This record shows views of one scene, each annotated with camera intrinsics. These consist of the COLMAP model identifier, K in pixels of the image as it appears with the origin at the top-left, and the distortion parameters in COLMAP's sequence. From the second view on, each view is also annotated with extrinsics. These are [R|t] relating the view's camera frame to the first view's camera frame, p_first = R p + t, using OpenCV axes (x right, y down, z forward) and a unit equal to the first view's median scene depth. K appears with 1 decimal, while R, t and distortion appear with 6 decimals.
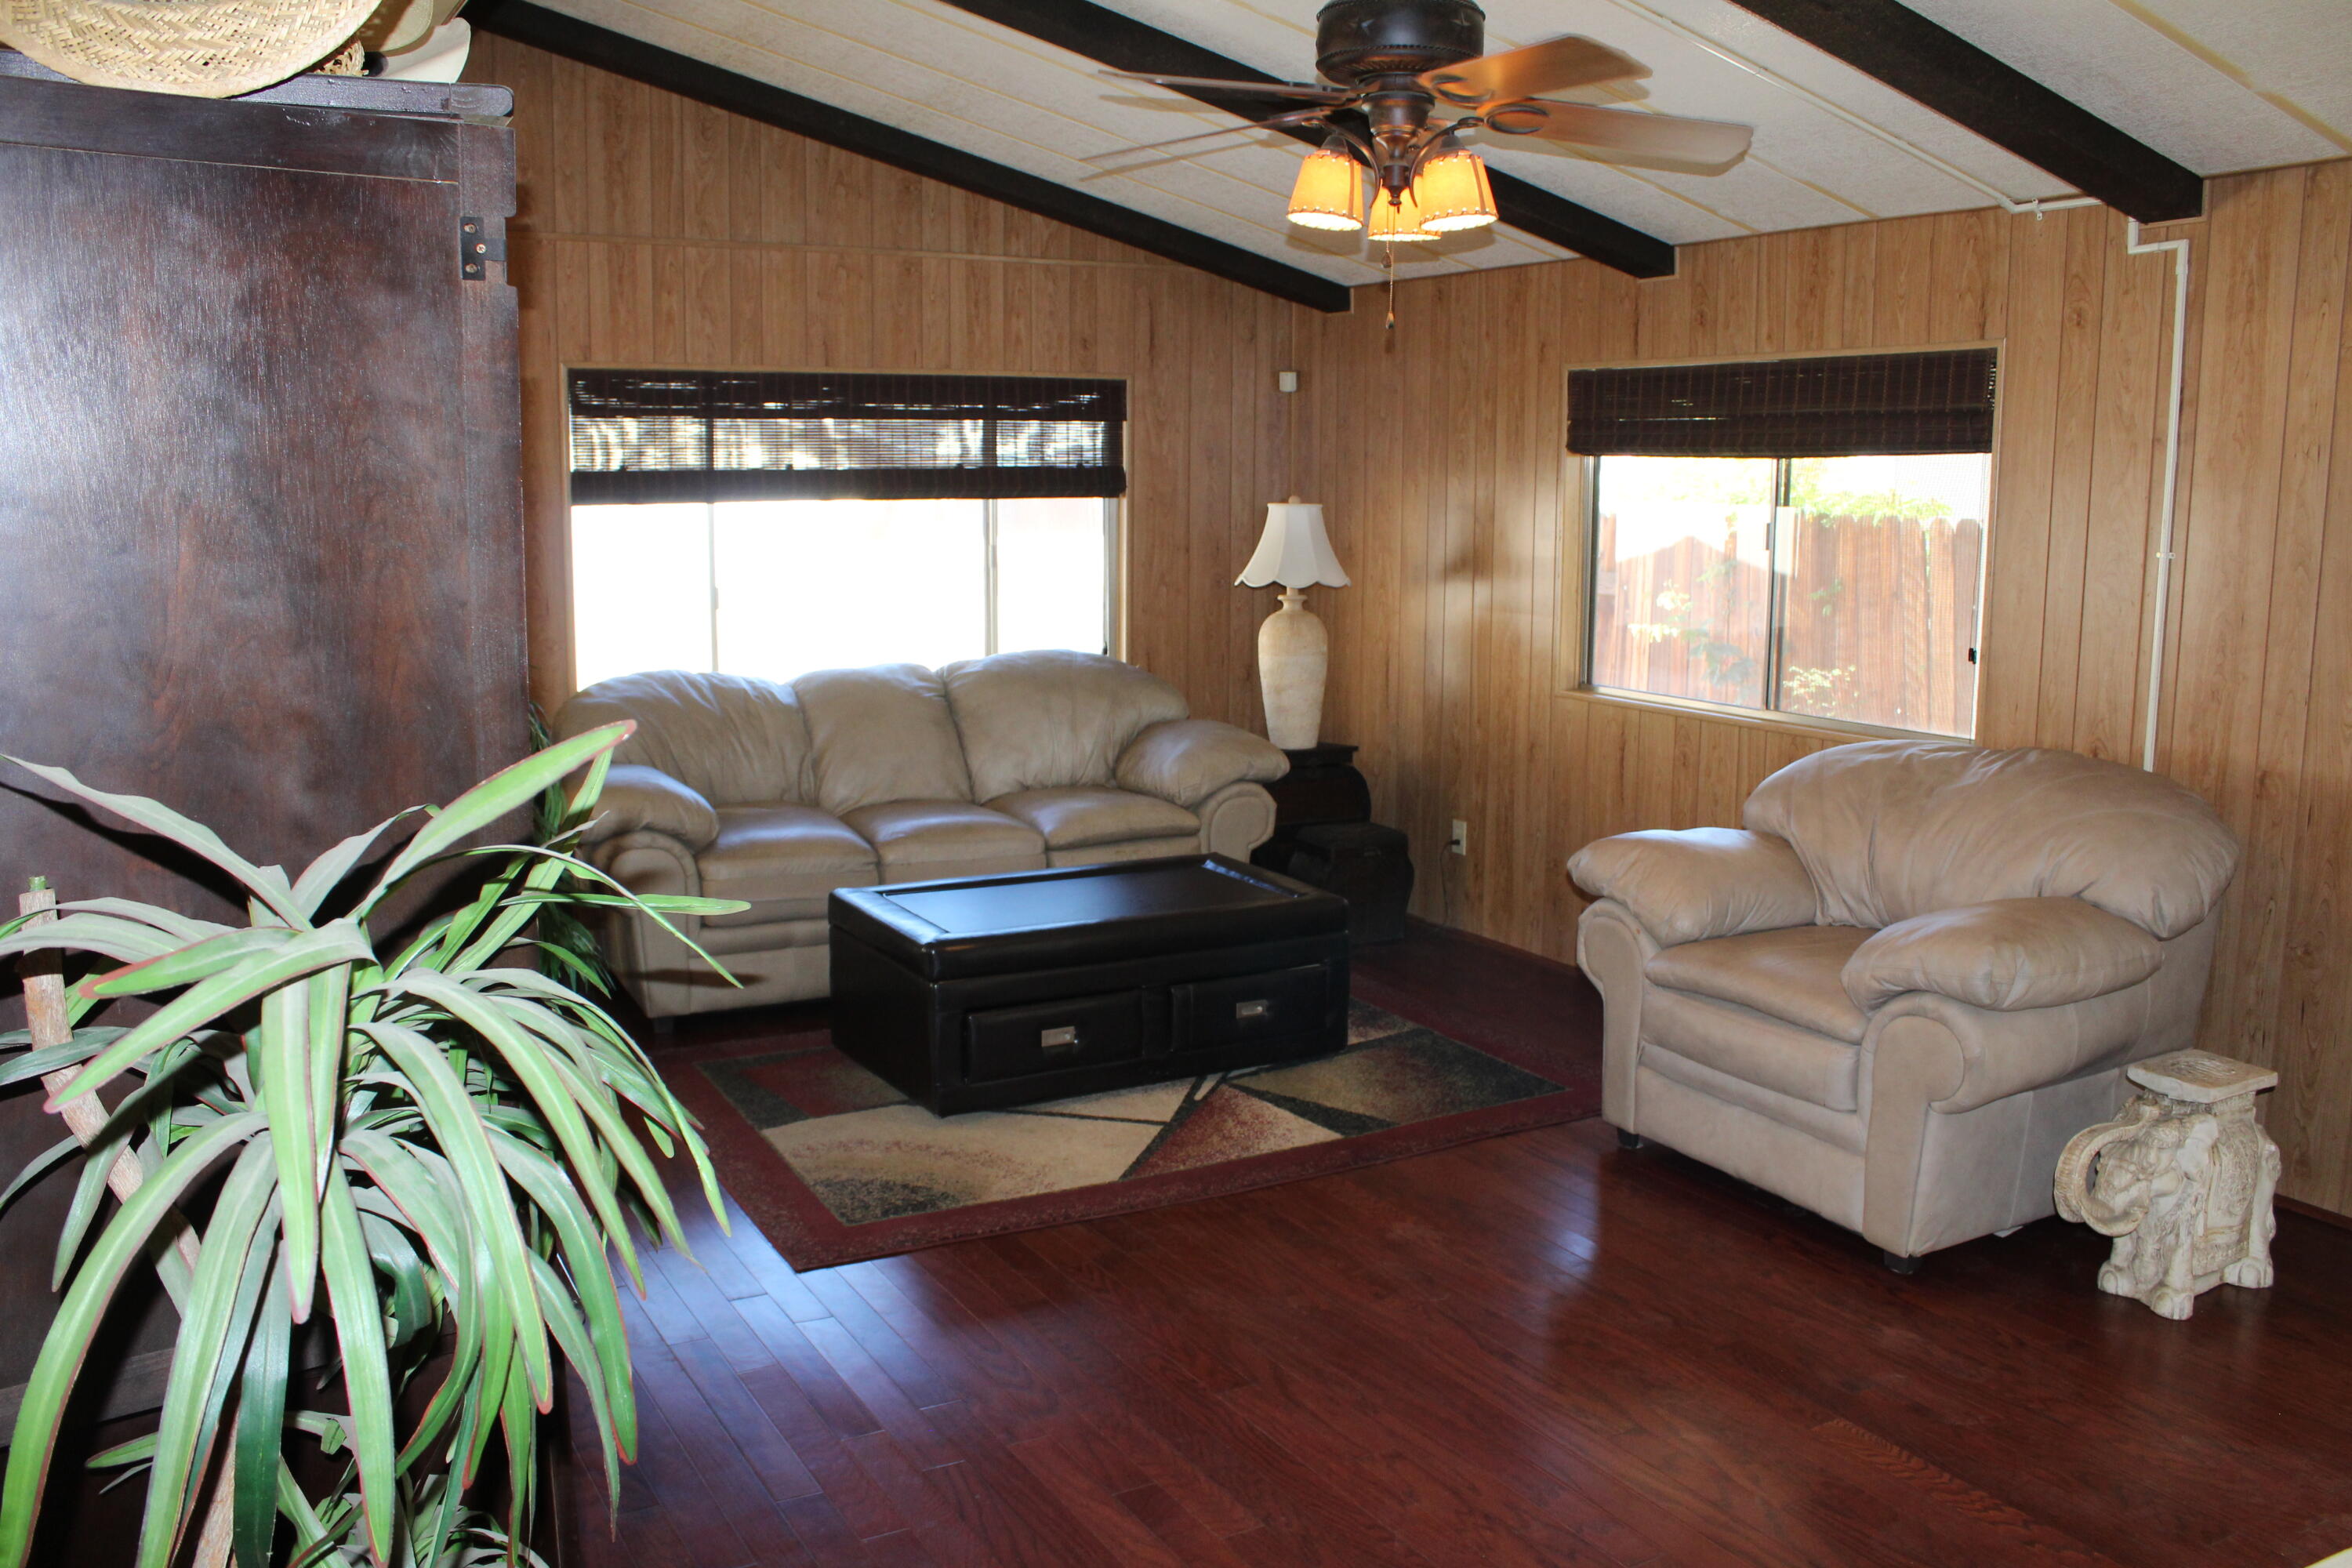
lens RADIAL K [[1942.2, 0, 1164.7], [0, 1942.2, 778.3], [0, 0, 1]] dist [-0.152771, 0.107651]
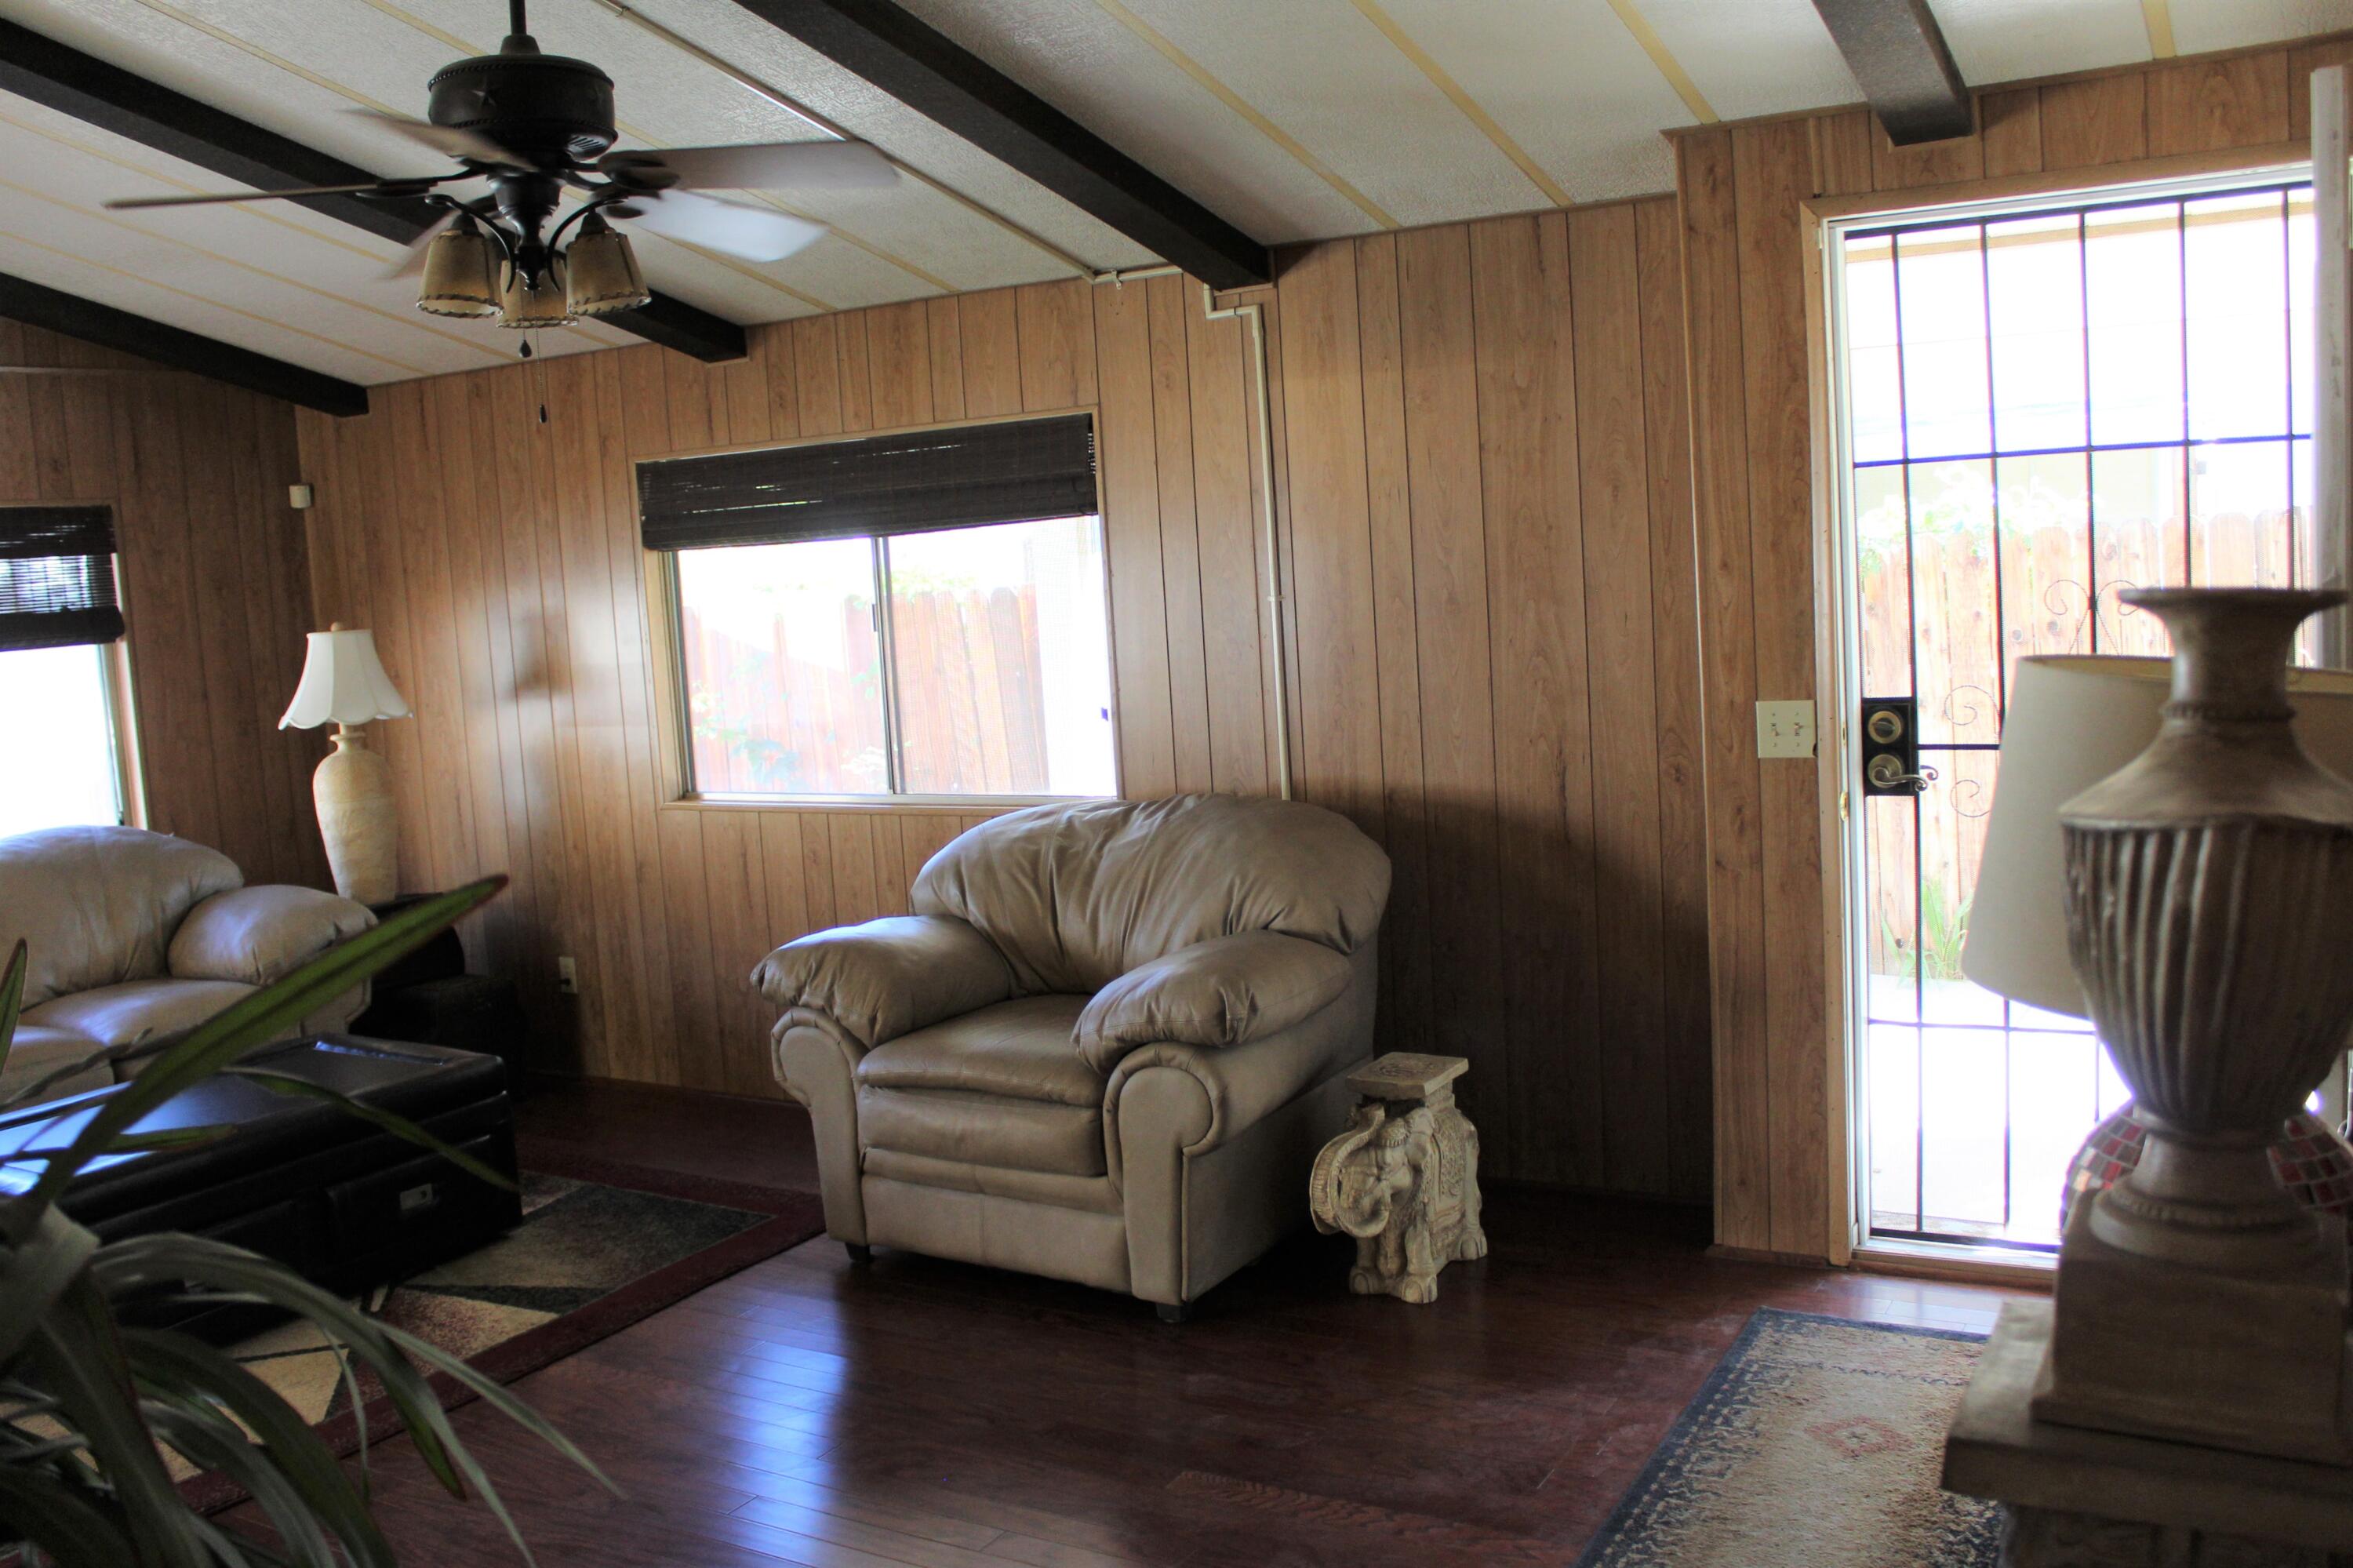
lens RADIAL K [[2059.9, 0, 1172.2], [0, 2059.9, 784.8], [0, 0, 1]] dist [-0.137291, 0.044250]
pose [[0.862598, -0.114541, 0.492752, -0.091082], [0.141153, 0.989842, -0.017007, -0.002755], [-0.485799, 0.084224, 0.870004, 0.020734]]
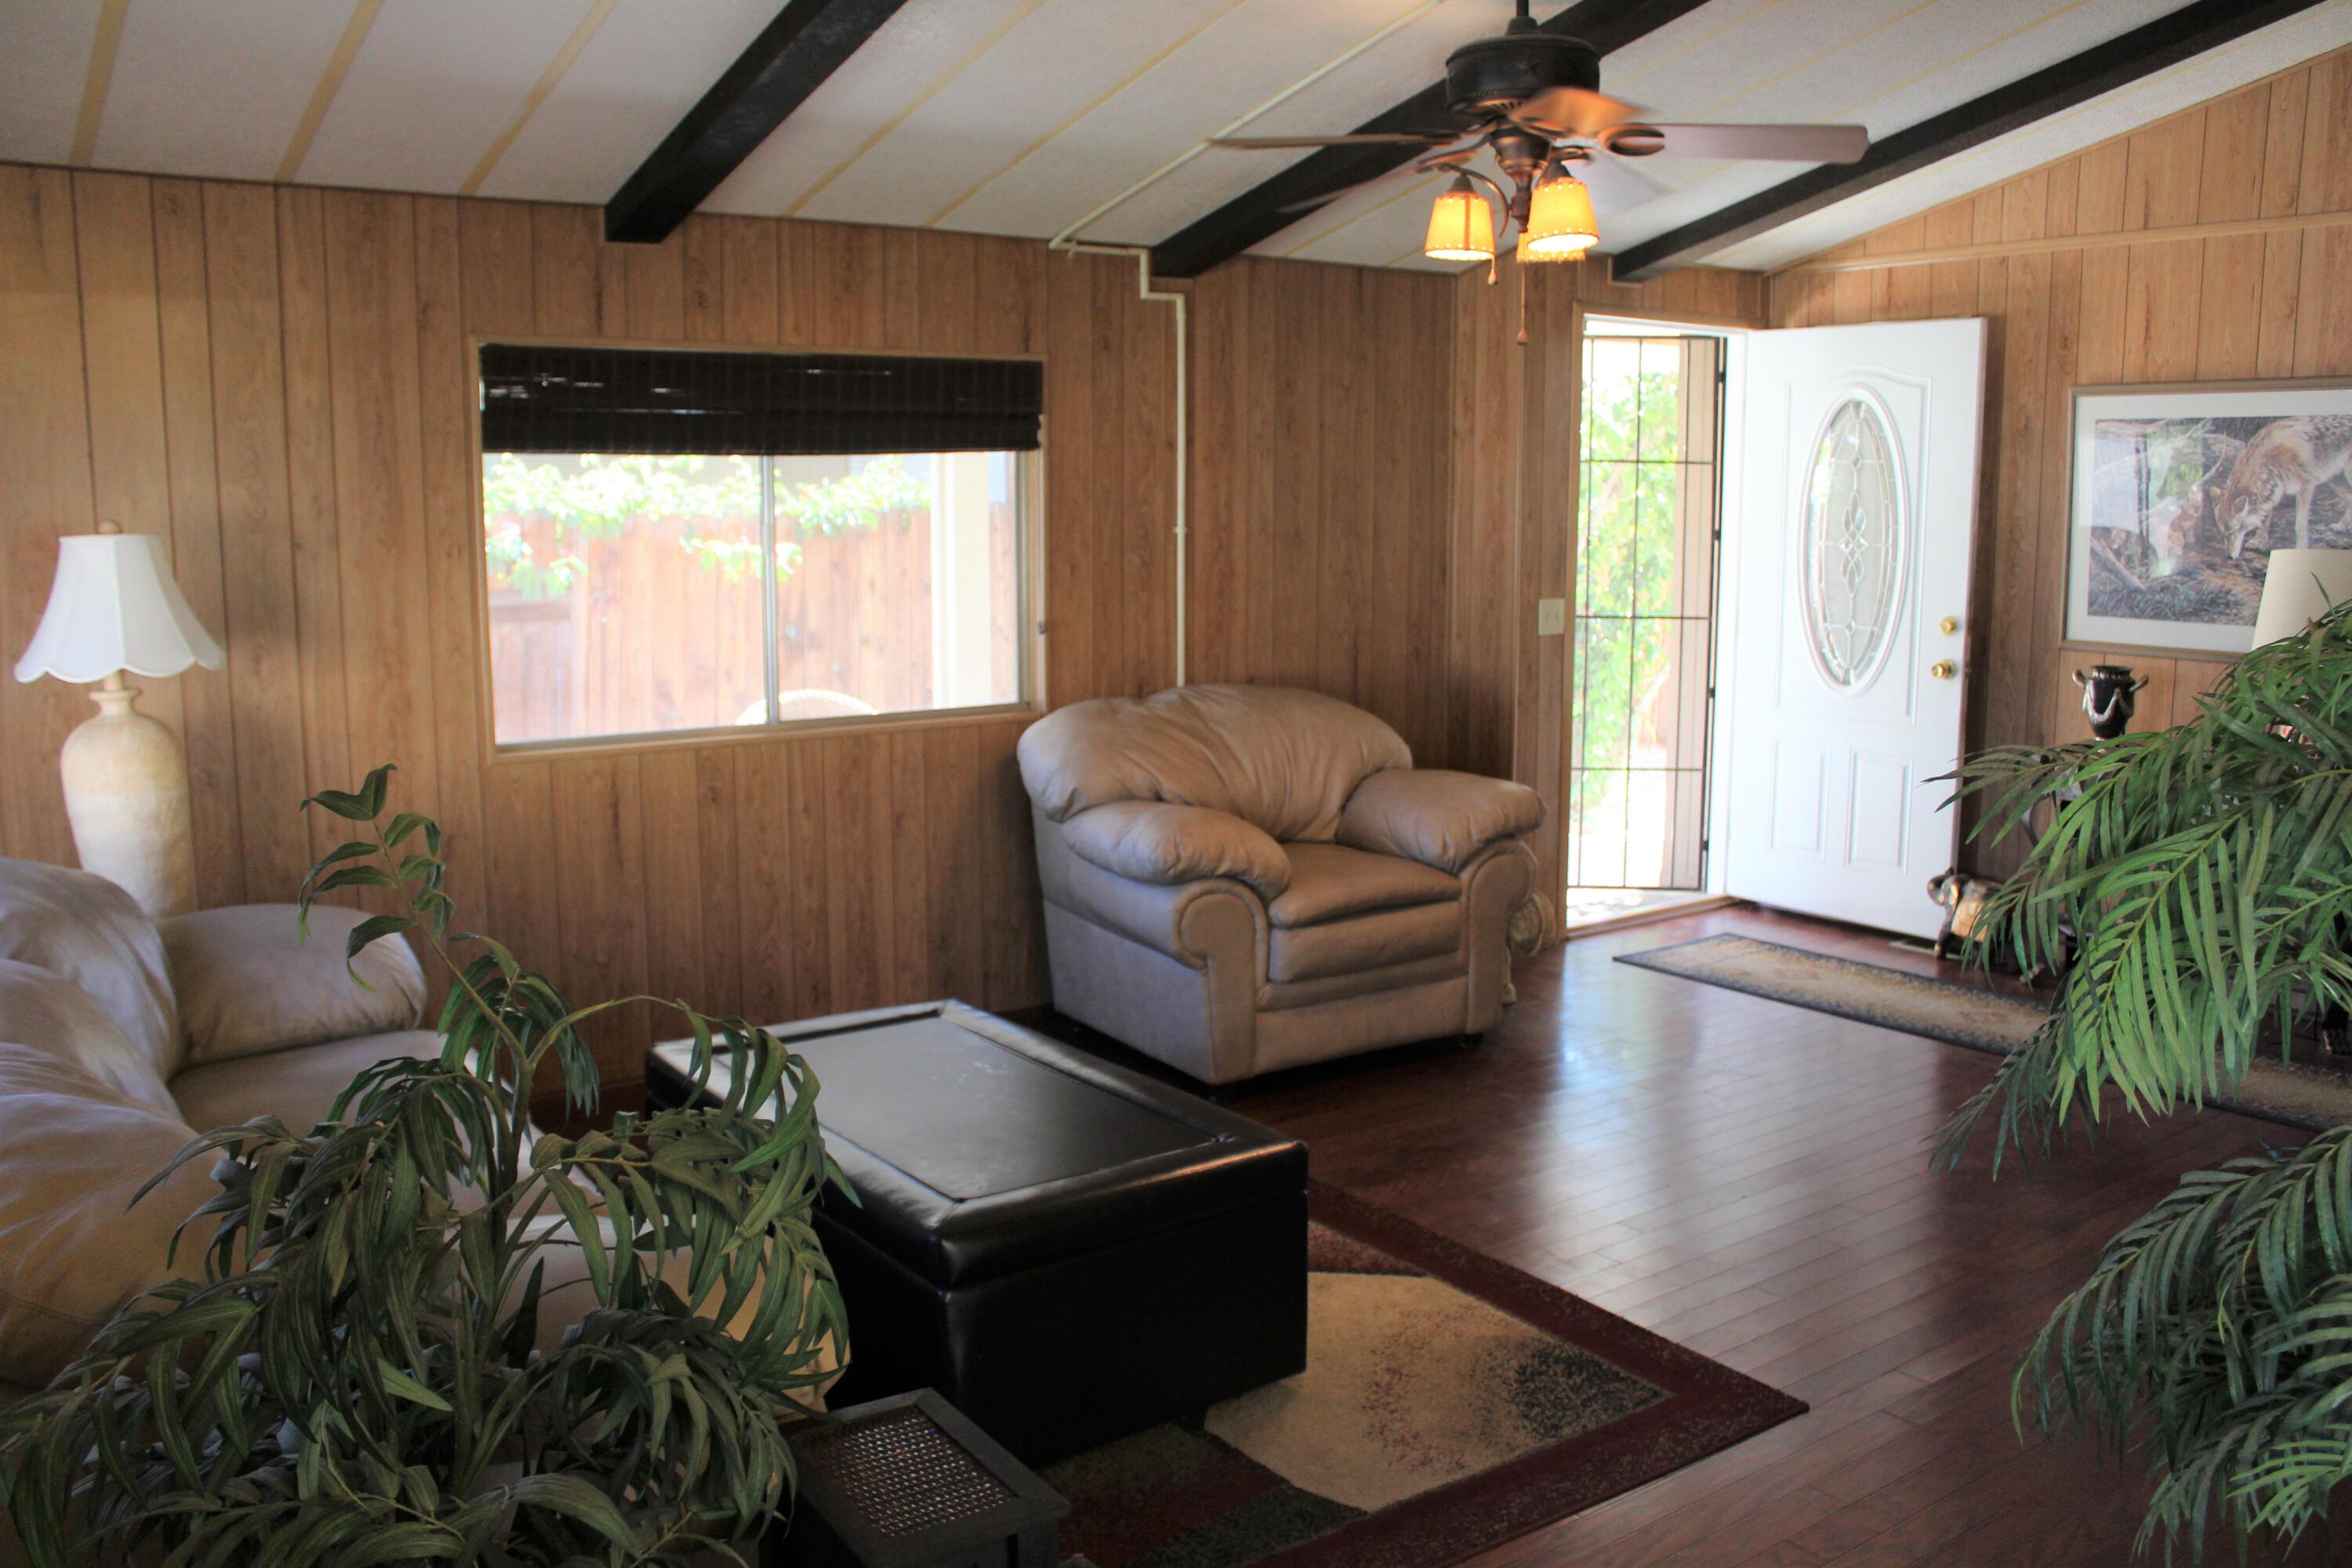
lens RADIAL K [[1942.2, 0, 1169.2], [0, 1942.2, 781.8], [0, 0, 1]] dist [-0.152771, 0.107651]
pose [[-0.115256, -0.154619, 0.981228, -0.746736], [0.151202, 0.973570, 0.171173, -0.161446], [-0.981761, 0.168092, -0.088831, 1.031589]]
